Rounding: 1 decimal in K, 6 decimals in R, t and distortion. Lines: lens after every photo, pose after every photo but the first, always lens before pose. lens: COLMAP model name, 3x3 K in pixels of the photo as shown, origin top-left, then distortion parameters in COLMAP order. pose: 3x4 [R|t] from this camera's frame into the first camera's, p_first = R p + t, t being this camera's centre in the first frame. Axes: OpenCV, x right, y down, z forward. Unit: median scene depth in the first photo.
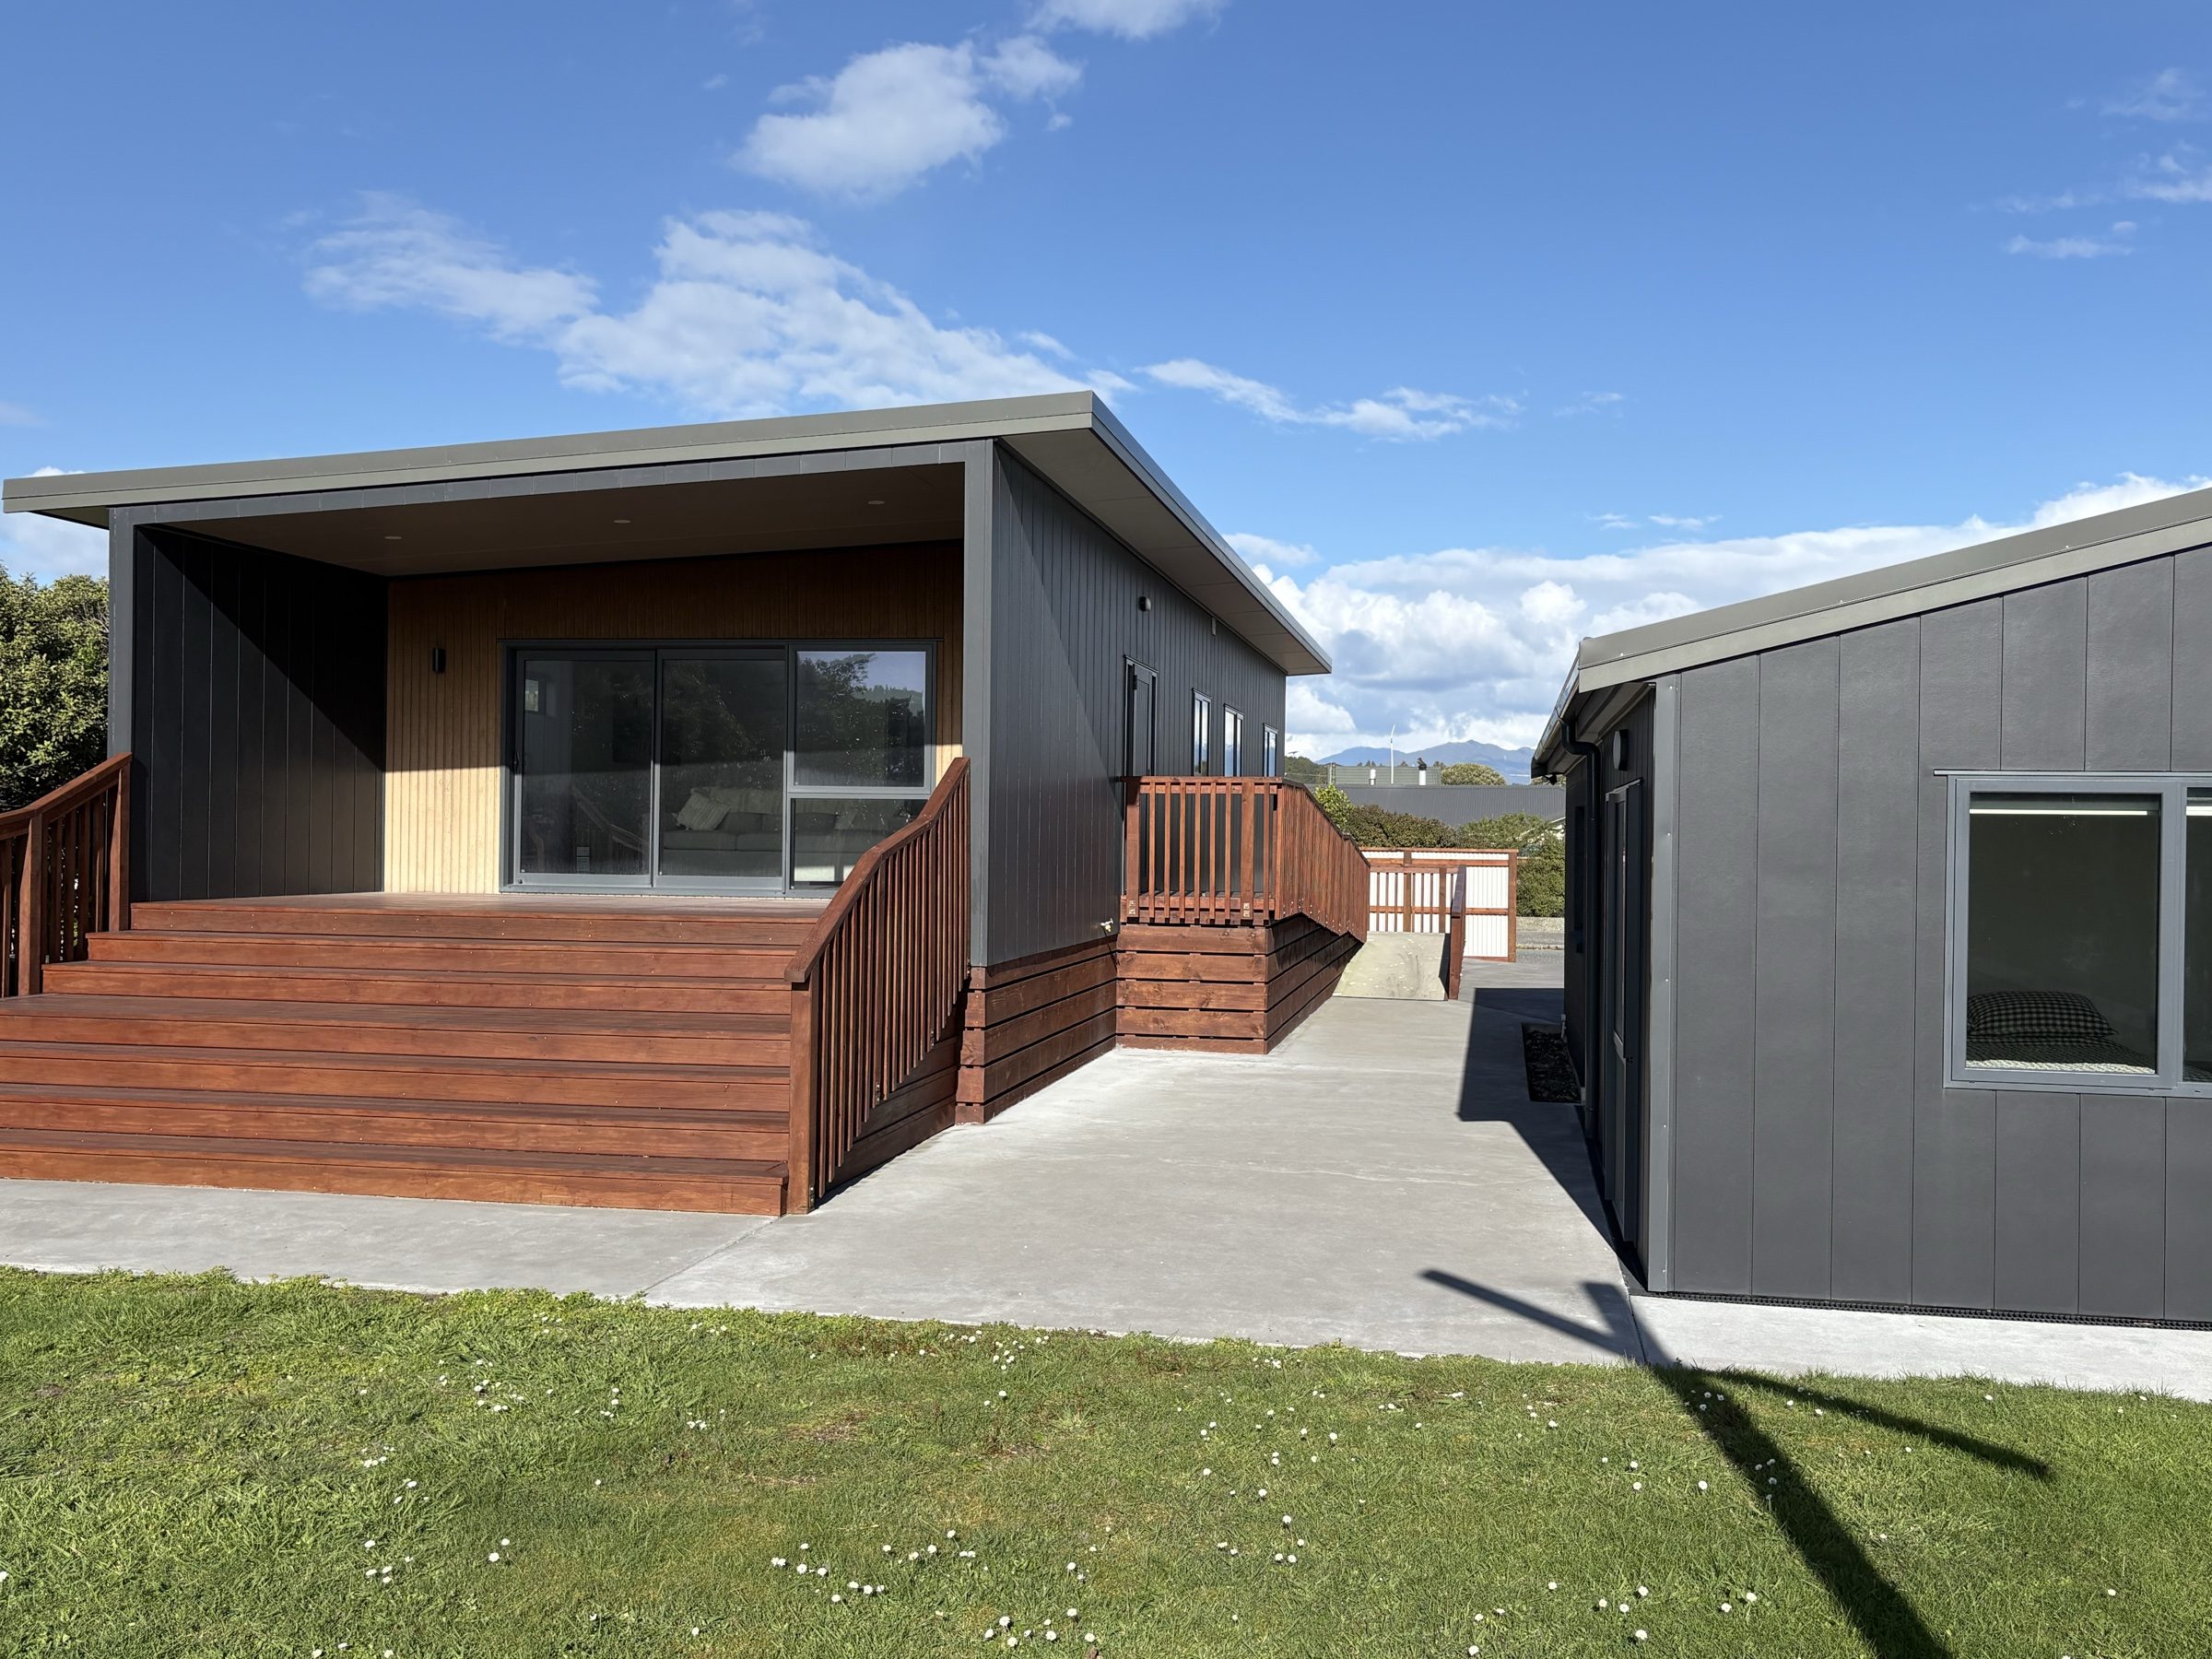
lens RADIAL K [[1718.0, 0, 1175.7], [0, 1718.0, 826.3], [0, 0, 1]] dist [-0.066769, -0.000234]
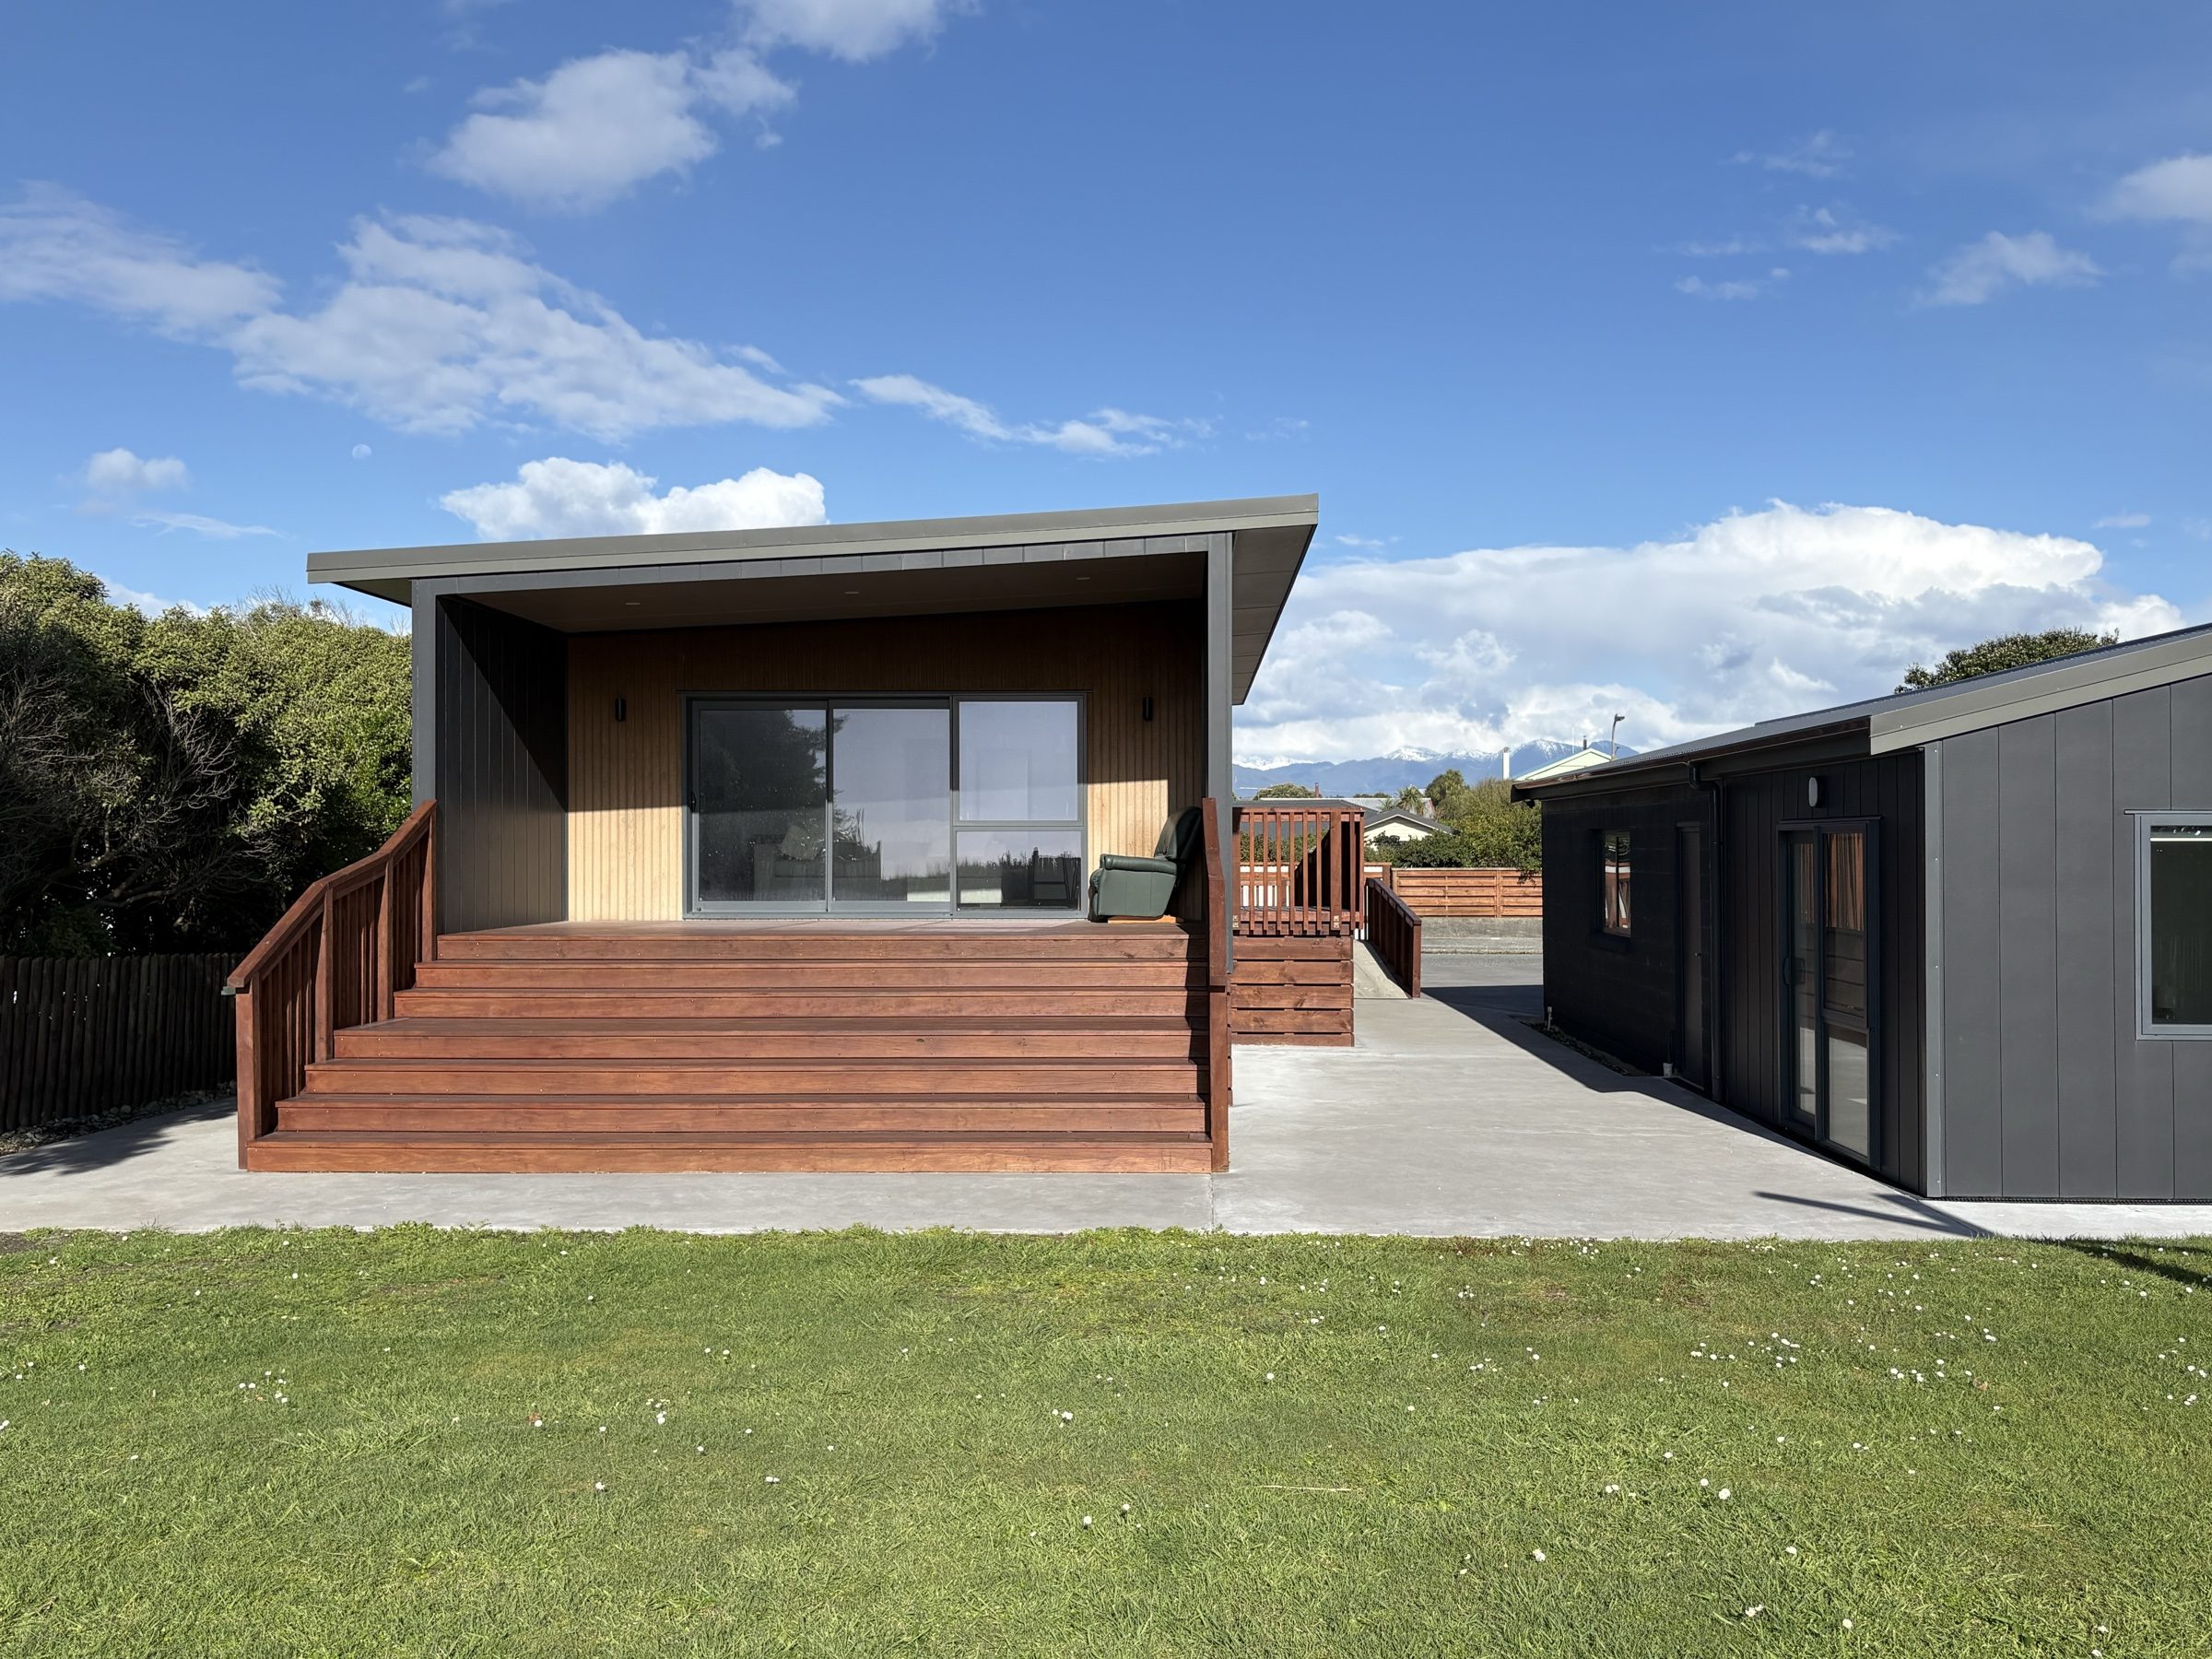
lens RADIAL K [[1703.0, 0, 1106.0], [0, 1703.0, 829.5], [0, 0, 1]] dist [-0.058823, 0.000748]
pose [[0.994711, -0.013727, 0.101791, -0.234633], [0.014390, 0.999880, -0.005783, -0.009457], [-0.101699, 0.007217, 0.994789, -0.128663]]
